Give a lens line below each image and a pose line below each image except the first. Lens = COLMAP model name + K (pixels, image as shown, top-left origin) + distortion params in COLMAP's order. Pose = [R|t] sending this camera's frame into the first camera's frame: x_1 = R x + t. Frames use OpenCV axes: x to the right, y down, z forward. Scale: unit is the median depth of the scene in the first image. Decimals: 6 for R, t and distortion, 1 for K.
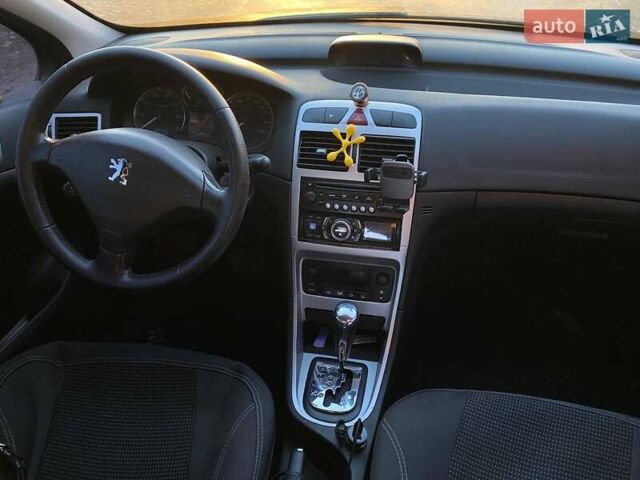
lens RADIAL K [[424.1, 0, 320.0], [0, 424.1, 240.0], [0, 0, 1]] dist [0.061362, 0.000201]
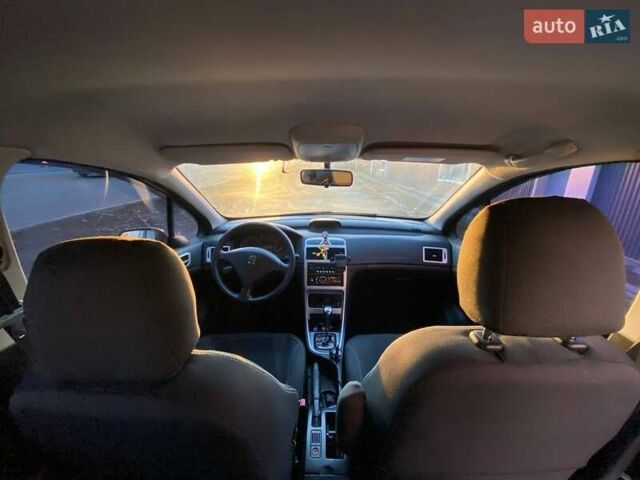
lens RADIAL K [[424.1, 0, 320.0], [0, 424.1, 240.0], [0, 0, 1]] dist [0.061362, 0.000201]
pose [[0.963683, -0.015724, 0.266585, -0.731031], [0.114628, 0.925980, -0.359752, 0.757401], [-0.241196, 0.377245, 0.894154, -1.653386]]
